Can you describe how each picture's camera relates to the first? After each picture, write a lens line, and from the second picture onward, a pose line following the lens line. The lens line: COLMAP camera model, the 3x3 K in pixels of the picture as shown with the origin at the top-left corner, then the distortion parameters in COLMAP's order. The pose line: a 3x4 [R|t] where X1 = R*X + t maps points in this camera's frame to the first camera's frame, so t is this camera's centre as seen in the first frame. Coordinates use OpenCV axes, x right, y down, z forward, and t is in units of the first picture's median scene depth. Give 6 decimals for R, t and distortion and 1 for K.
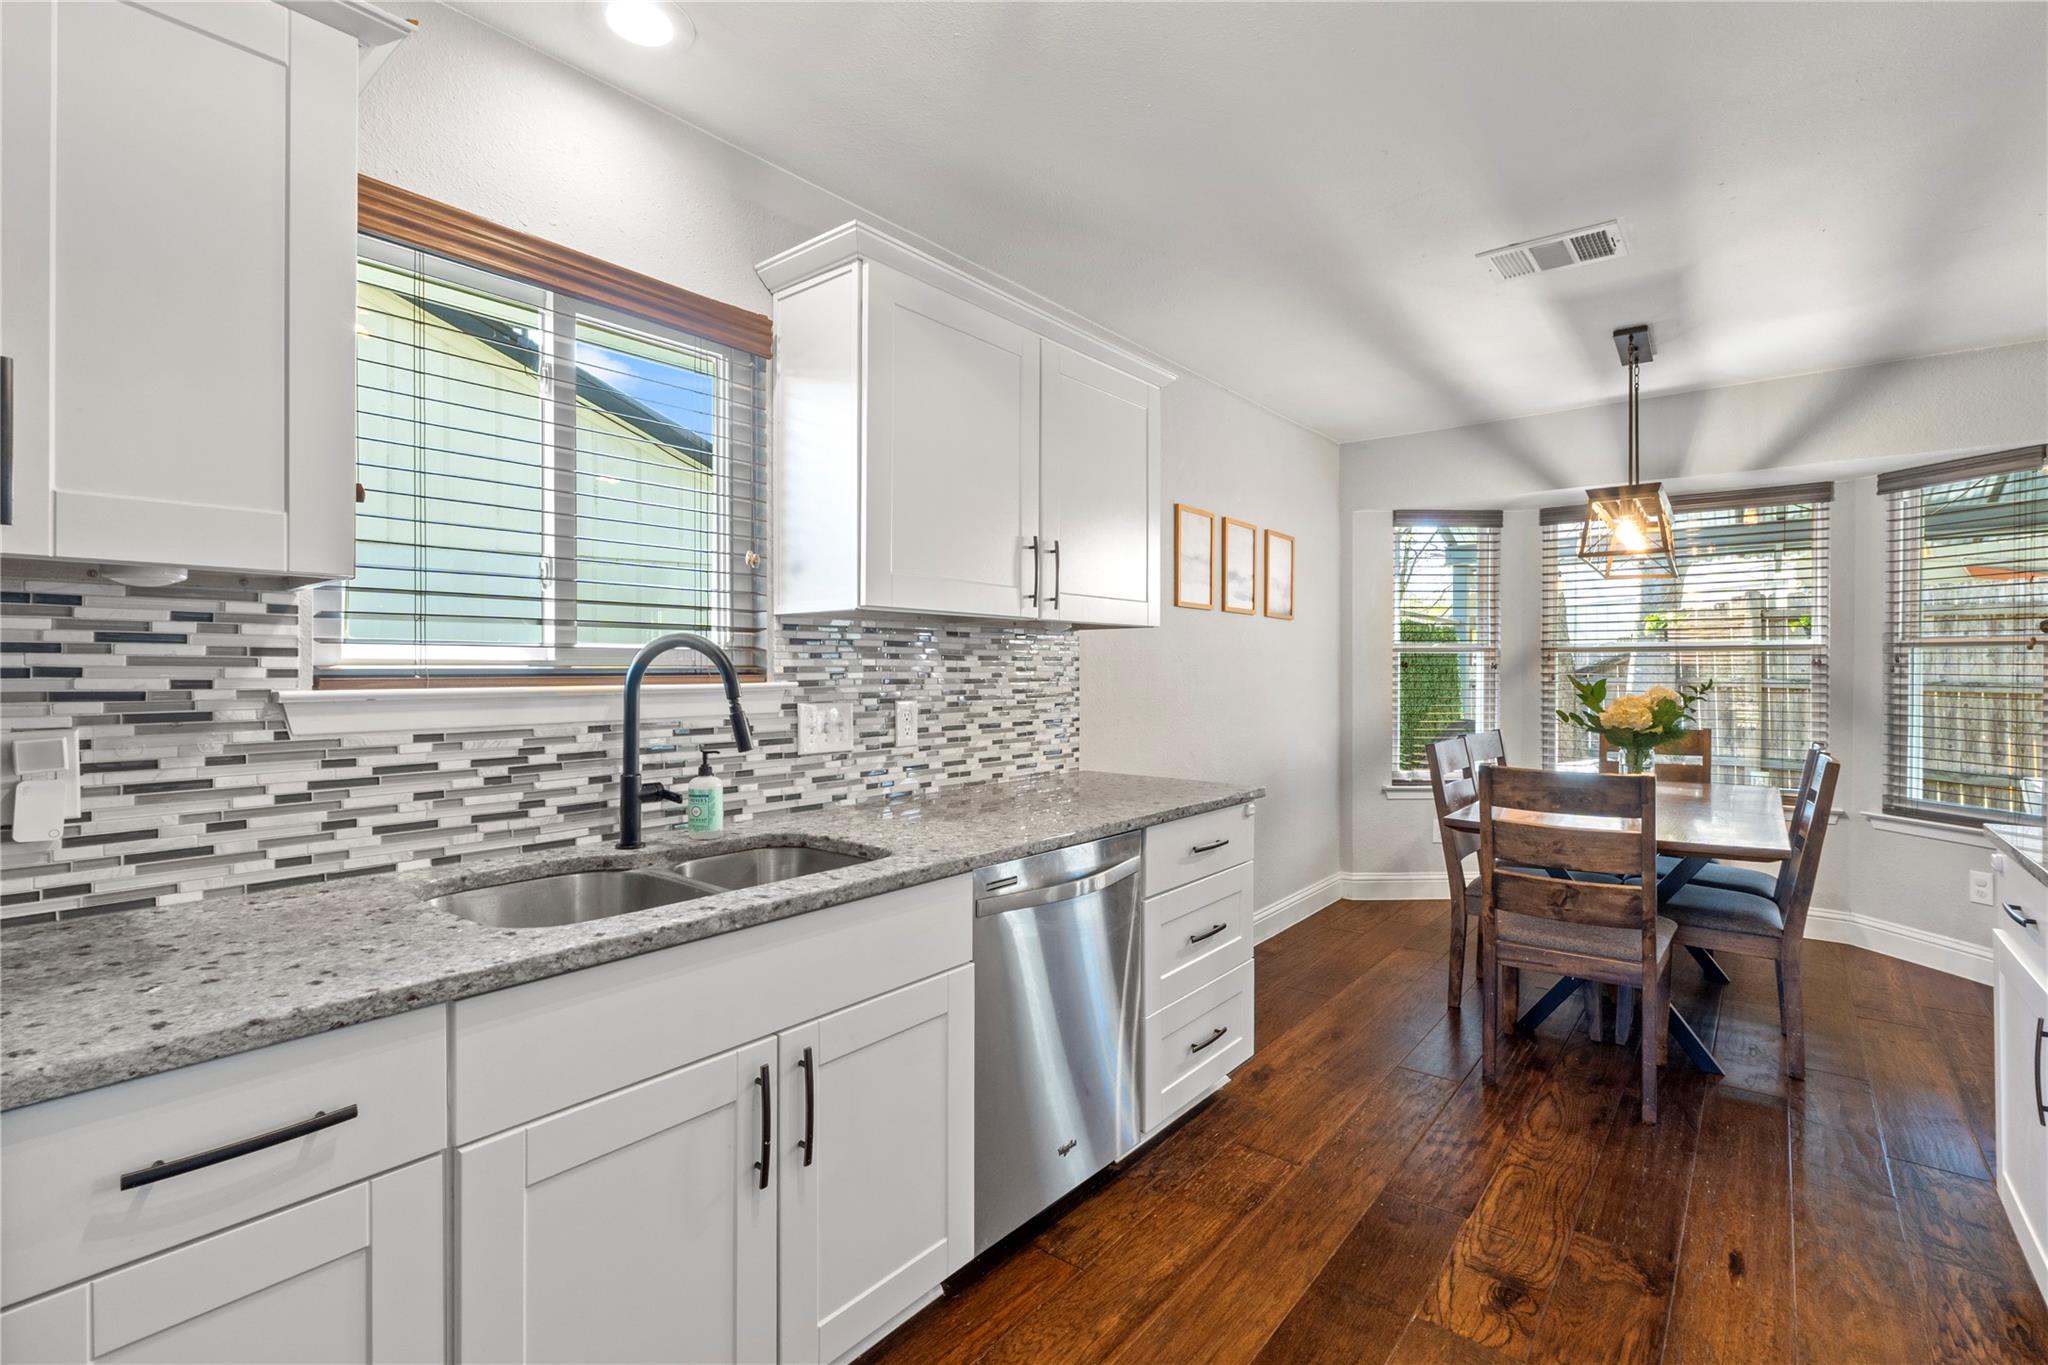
lens RADIAL K [[924.1, 0, 1018.2], [0, 924.1, 671.8], [0, 0, 1]] dist [-0.006946, -0.000635]
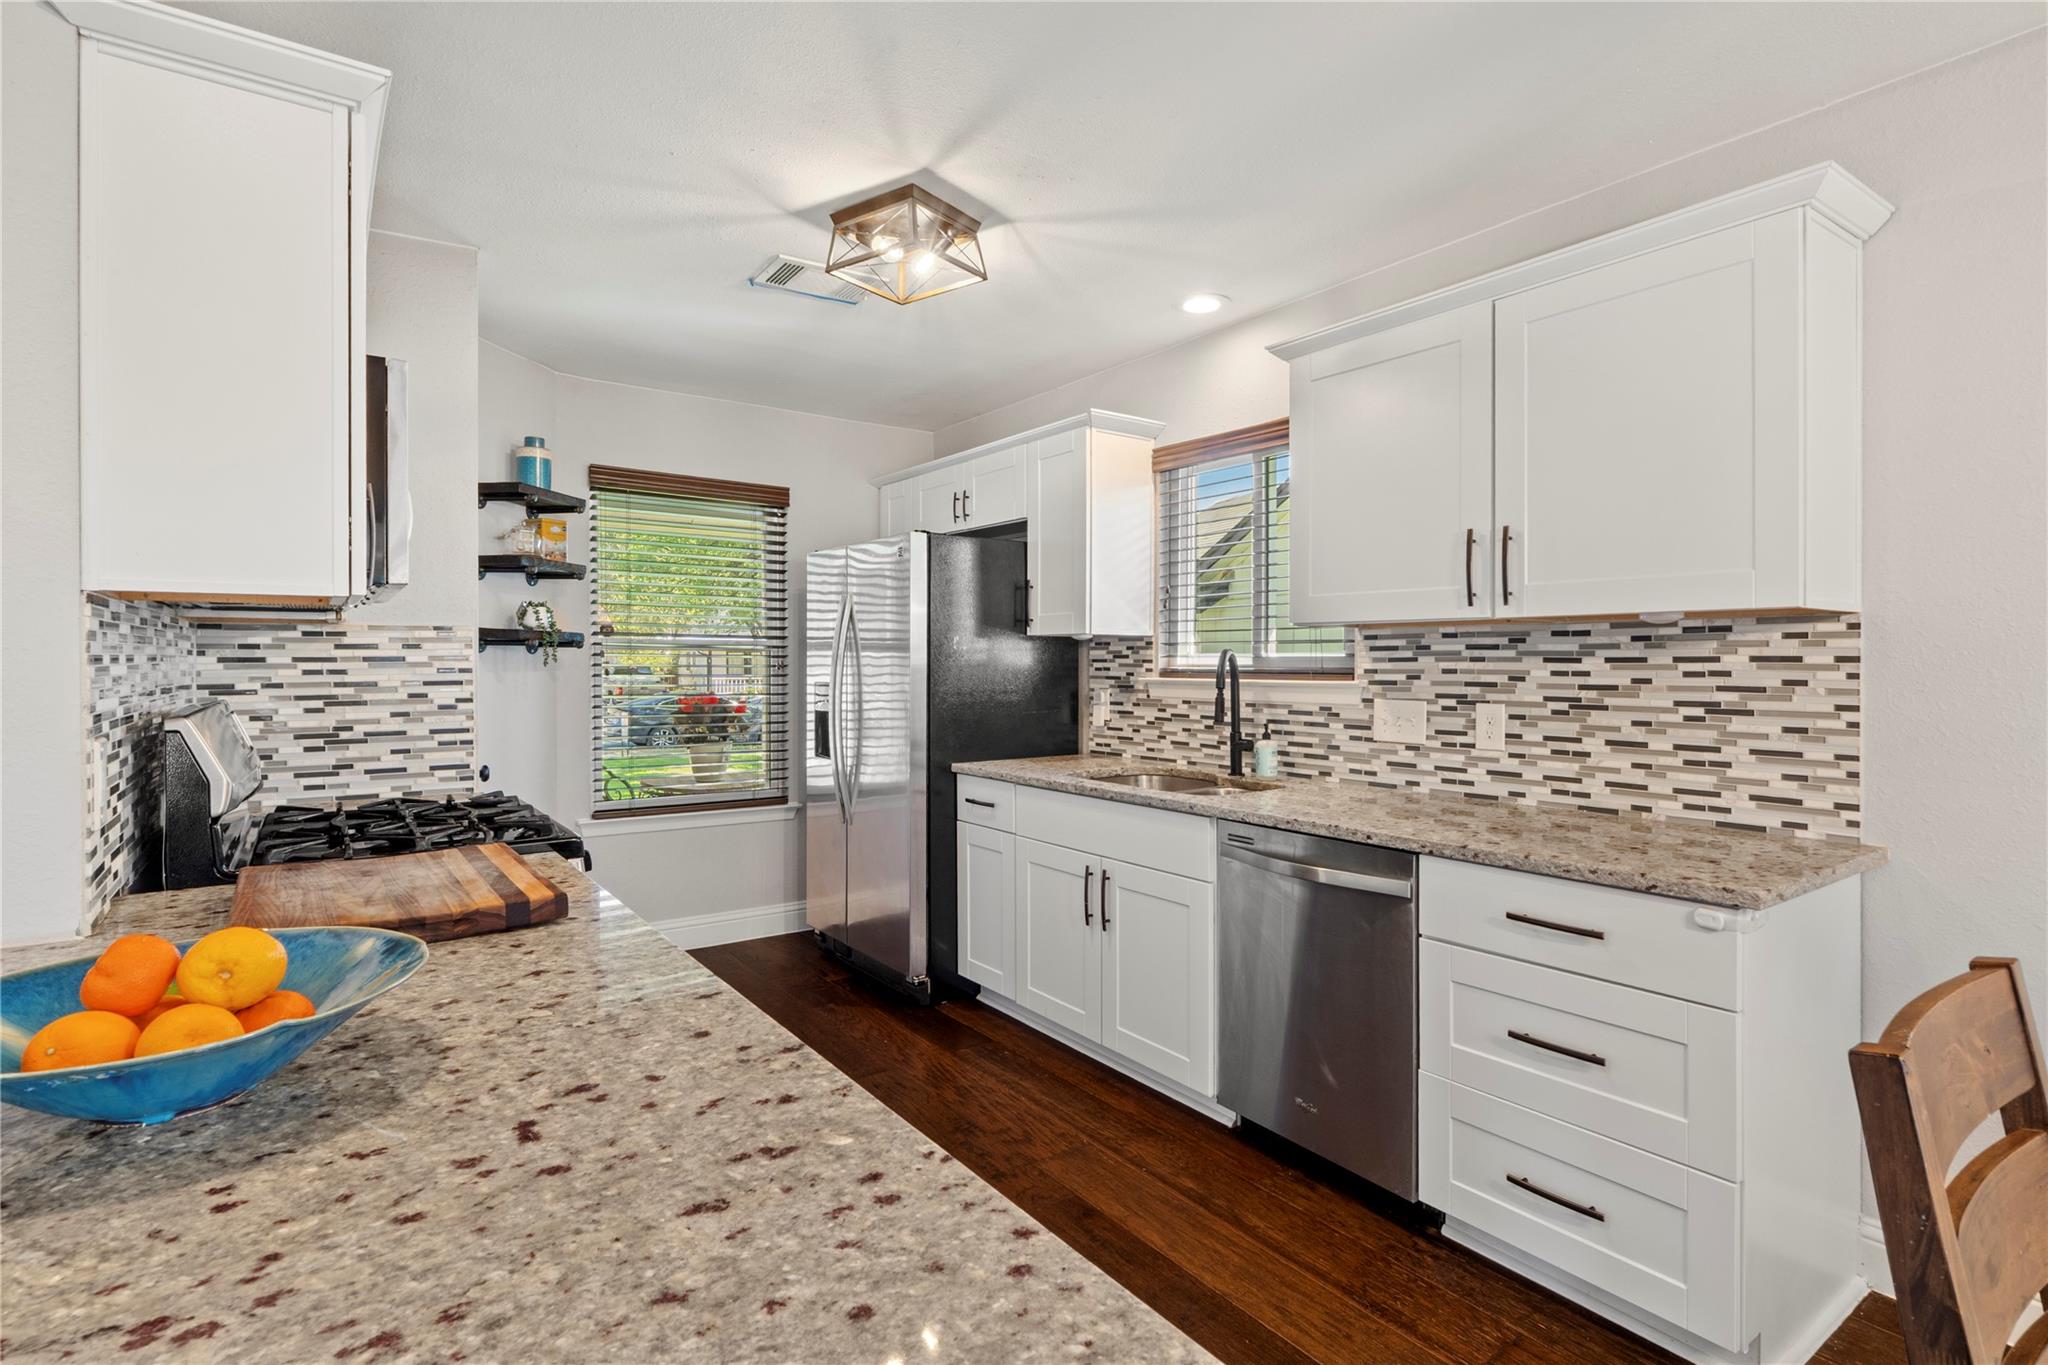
lens RADIAL K [[1004.9, 0, 1024.0], [0, 1004.9, 665.9], [0, 0, 1]] dist [-0.002063, -0.000524]
pose [[-0.260526, 0.006344, -0.965446, 1.109067], [-0.002139, 0.999972, 0.007148, -0.017040], [0.965464, 0.003927, -0.260506, 0.841527]]
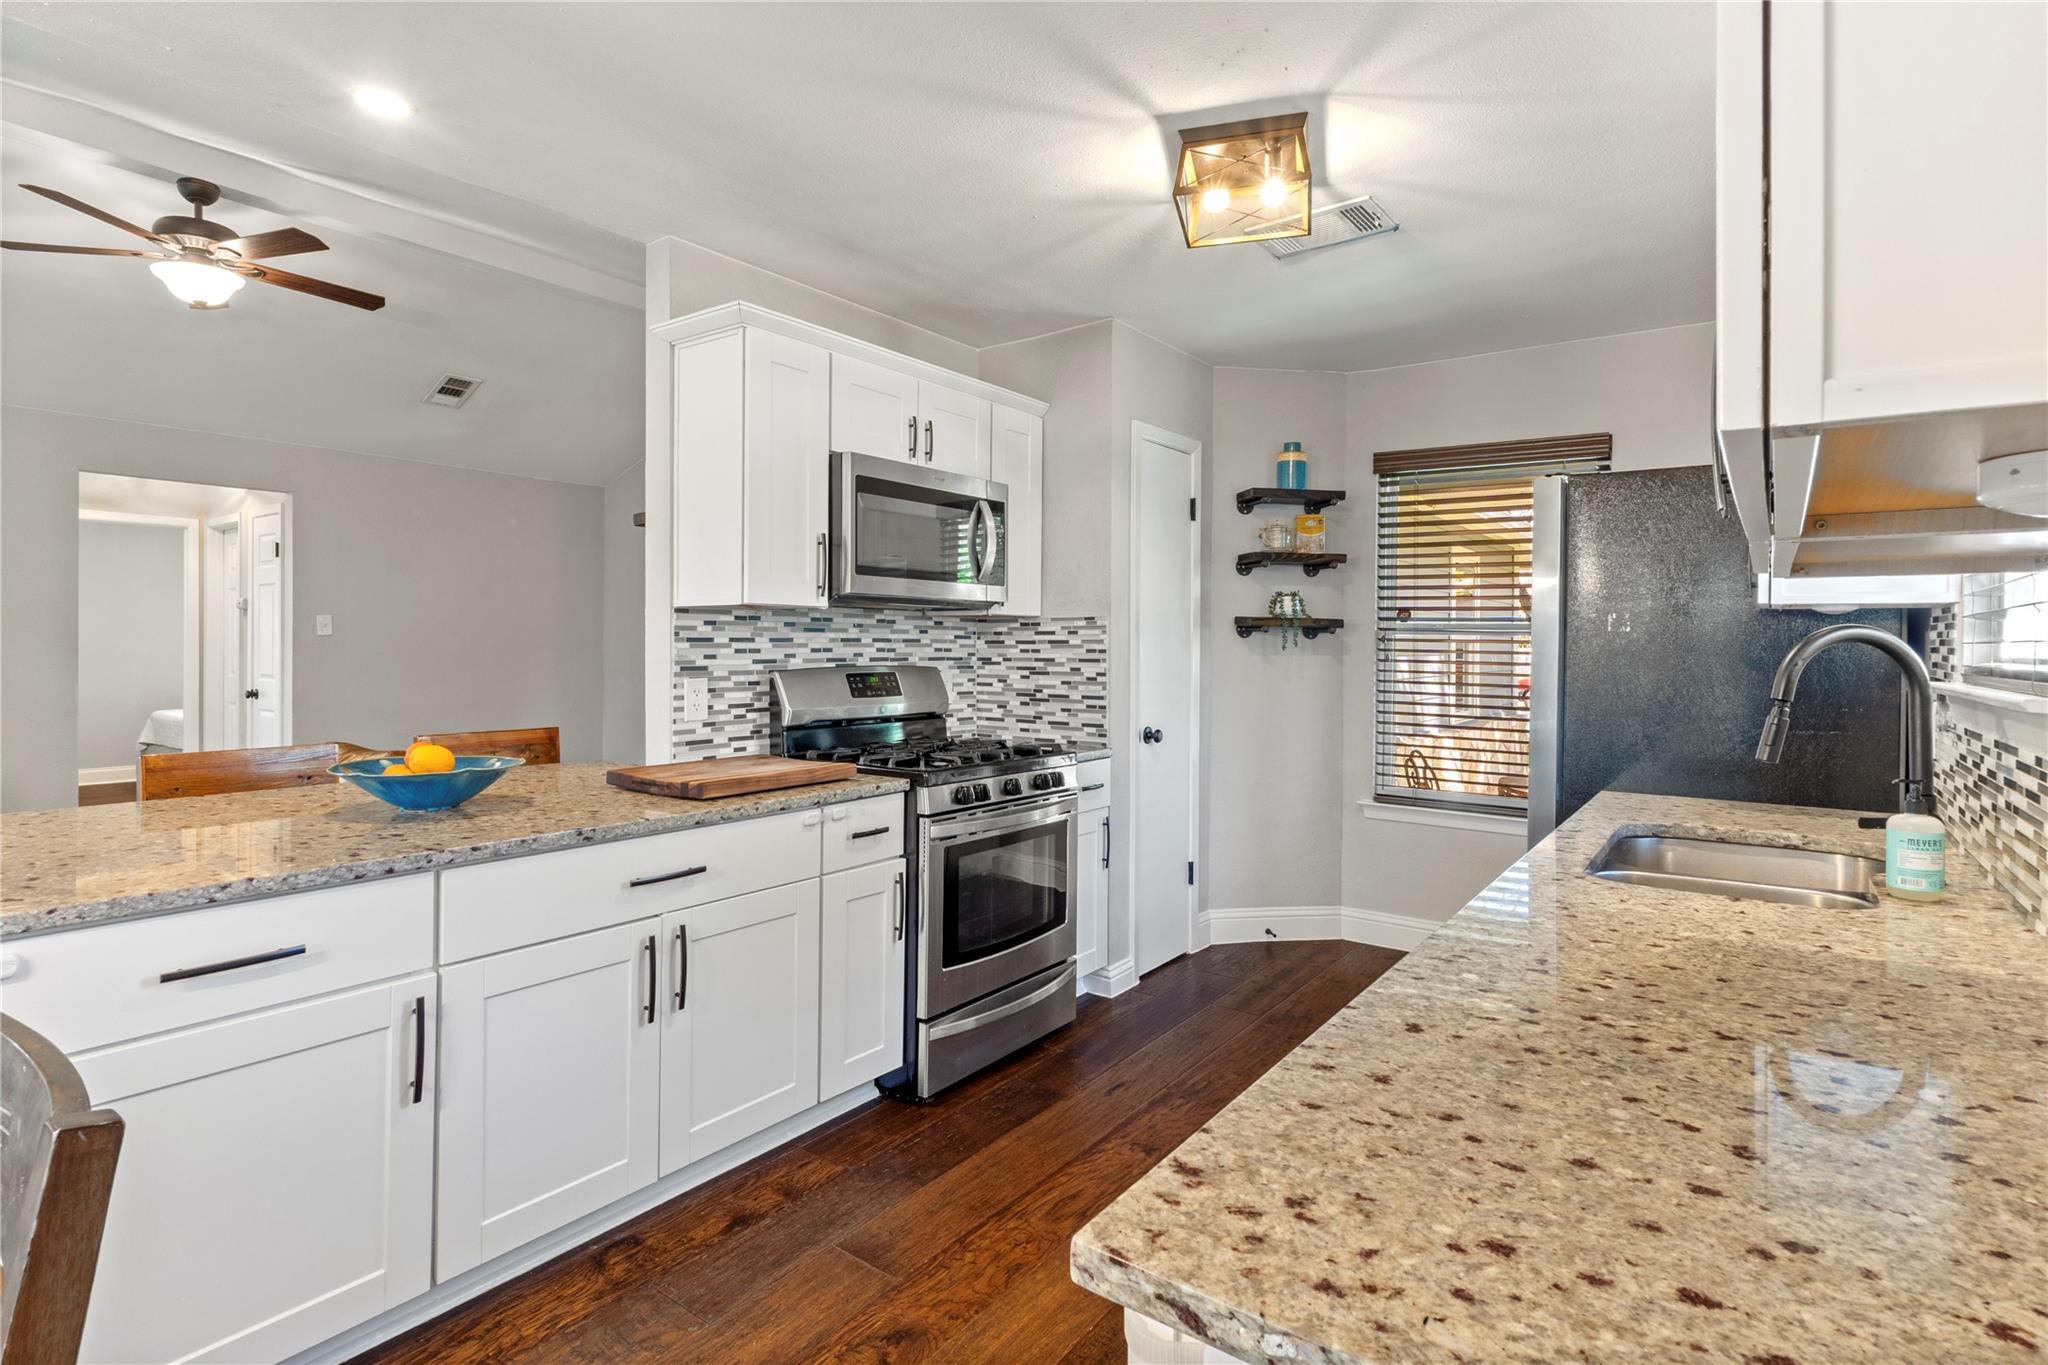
lens RADIAL K [[1013.6, 0, 1020.7], [0, 1013.6, 642.3], [0, 0, 1]] dist [0.000276, -0.000025]
pose [[-0.998789, -0.007794, -0.048587, 0.331819], [-0.007869, 0.999968, 0.001362, -0.016391], [0.048575, 0.001742, -0.998818, 1.423847]]
